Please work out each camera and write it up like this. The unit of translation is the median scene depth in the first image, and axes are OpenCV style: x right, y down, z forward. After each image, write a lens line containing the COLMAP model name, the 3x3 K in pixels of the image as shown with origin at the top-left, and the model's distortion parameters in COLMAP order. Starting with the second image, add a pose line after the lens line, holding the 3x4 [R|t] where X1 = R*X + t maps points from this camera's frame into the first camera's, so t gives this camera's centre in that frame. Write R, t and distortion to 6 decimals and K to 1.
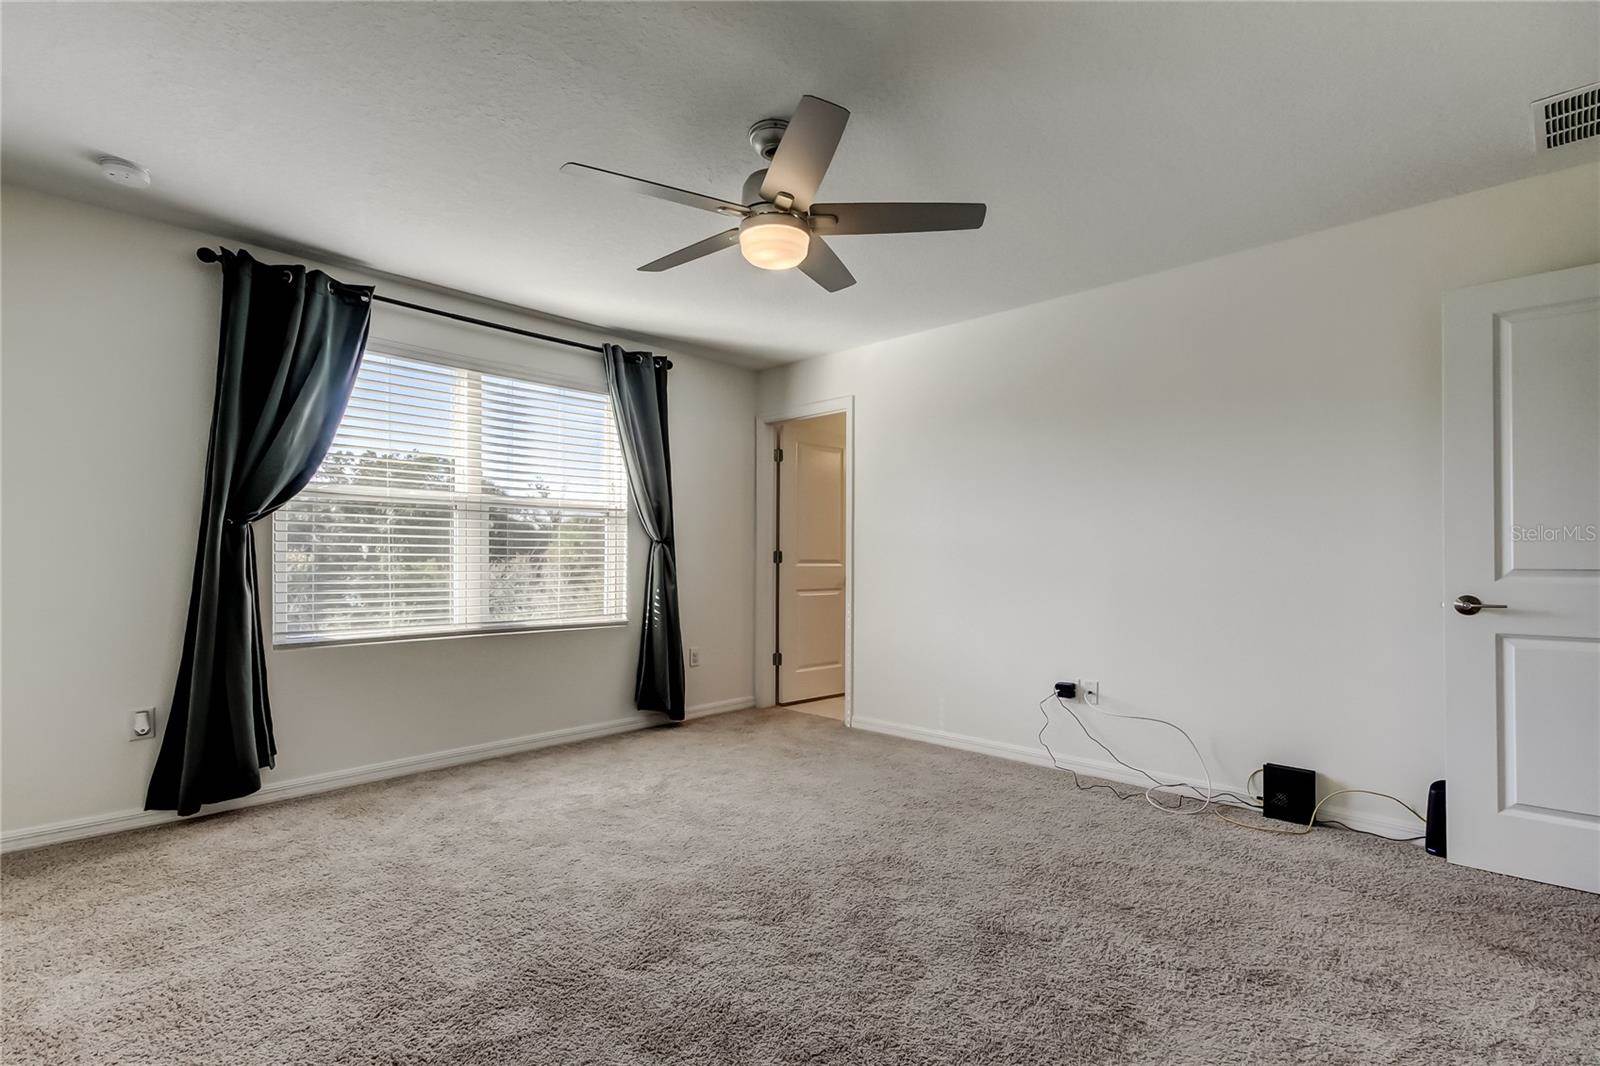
lens RADIAL K [[726.8, 0, 805.1], [0, 726.8, 554.8], [0, 0, 1]] dist [0.001630, -0.000035]
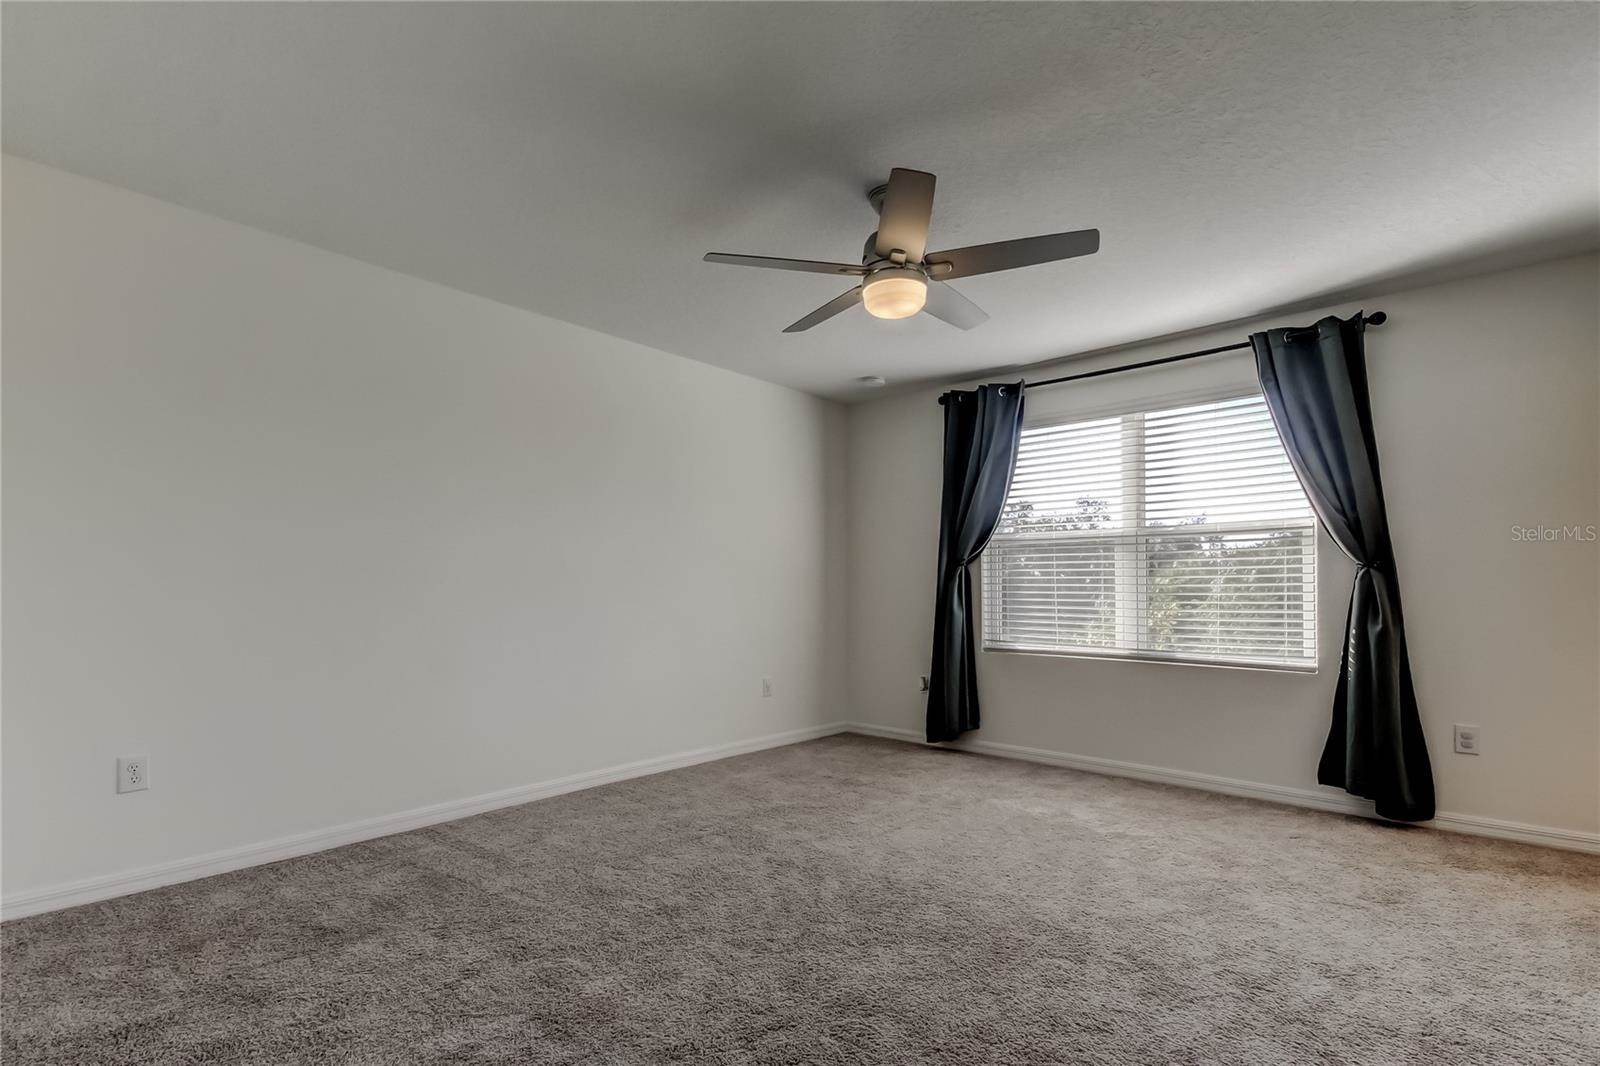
lens RADIAL K [[749.9, 0, 793.4], [0, 749.9, 588.2], [0, 0, 1]] dist [0.000608, -0.000125]
pose [[0.031625, 0.000603, -0.999500, 0.642688], [0.006287, 0.999980, 0.000802, 0.000537], [0.999480, -0.006309, 0.031620, 0.479118]]
